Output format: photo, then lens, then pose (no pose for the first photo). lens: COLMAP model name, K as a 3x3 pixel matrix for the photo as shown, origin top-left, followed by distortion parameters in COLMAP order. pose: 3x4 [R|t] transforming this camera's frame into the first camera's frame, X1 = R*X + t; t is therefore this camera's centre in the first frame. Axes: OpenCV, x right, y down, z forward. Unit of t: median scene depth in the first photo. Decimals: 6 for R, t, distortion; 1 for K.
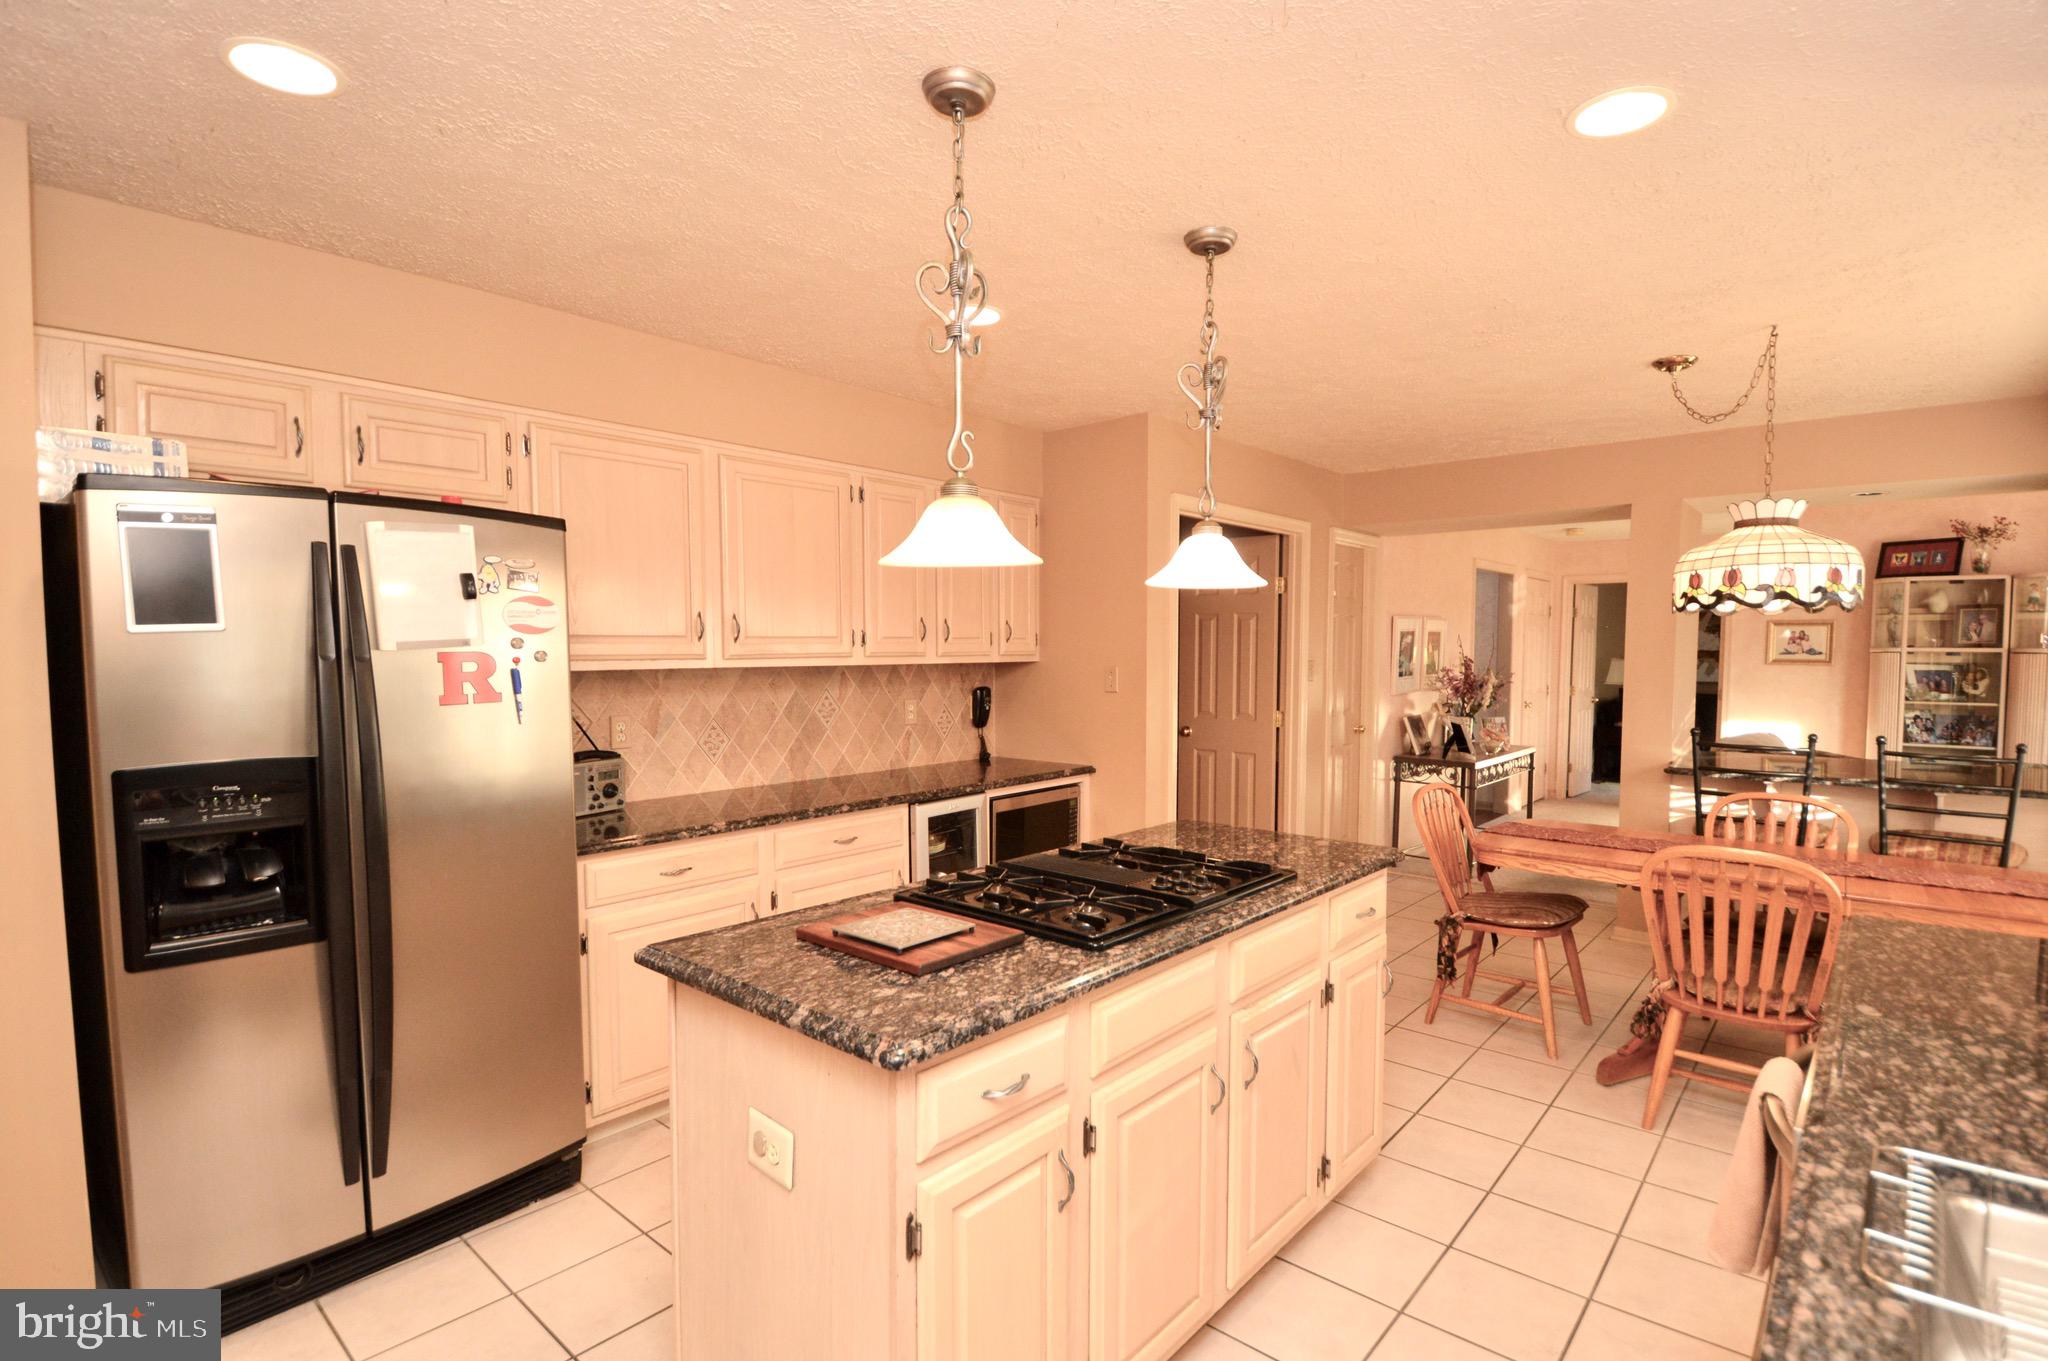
lens RADIAL K [[945.0, 0, 1113.5], [0, 945.0, 698.7], [0, 0, 1]] dist [0.000138, -0.005475]
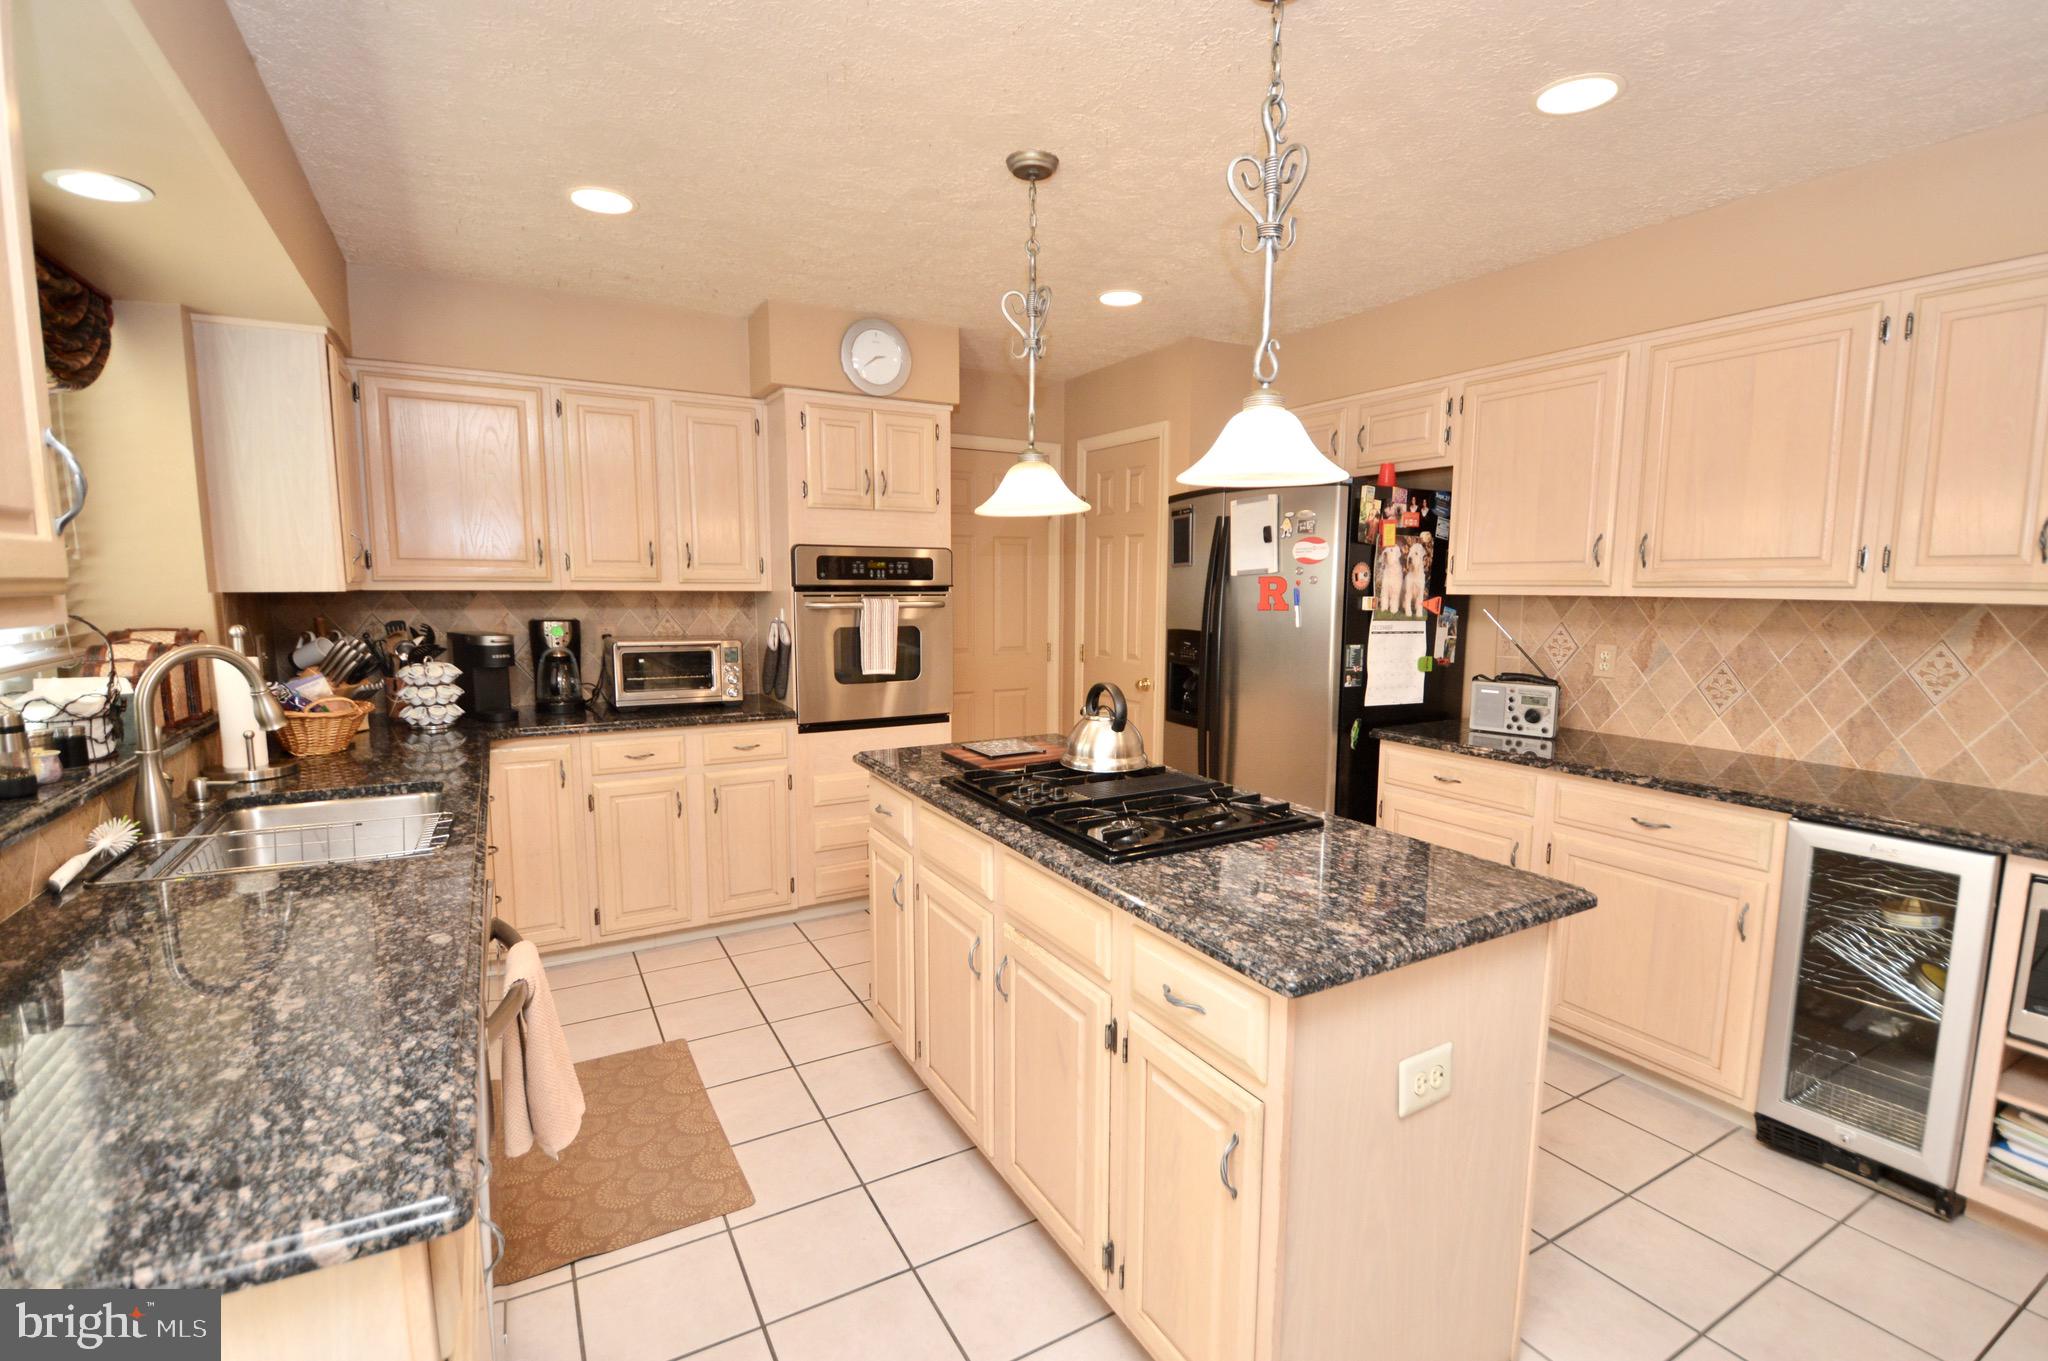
lens RADIAL K [[945.0, 0, 1024.6], [0, 945.0, 701.1], [0, 0, 1]] dist [0.000138, -0.005475]
pose [[-0.367452, 0.118028, -0.922523, 0.575546], [-0.054979, 0.987424, 0.148230, -0.033740], [0.928416, 0.105187, -0.356342, 0.747380]]
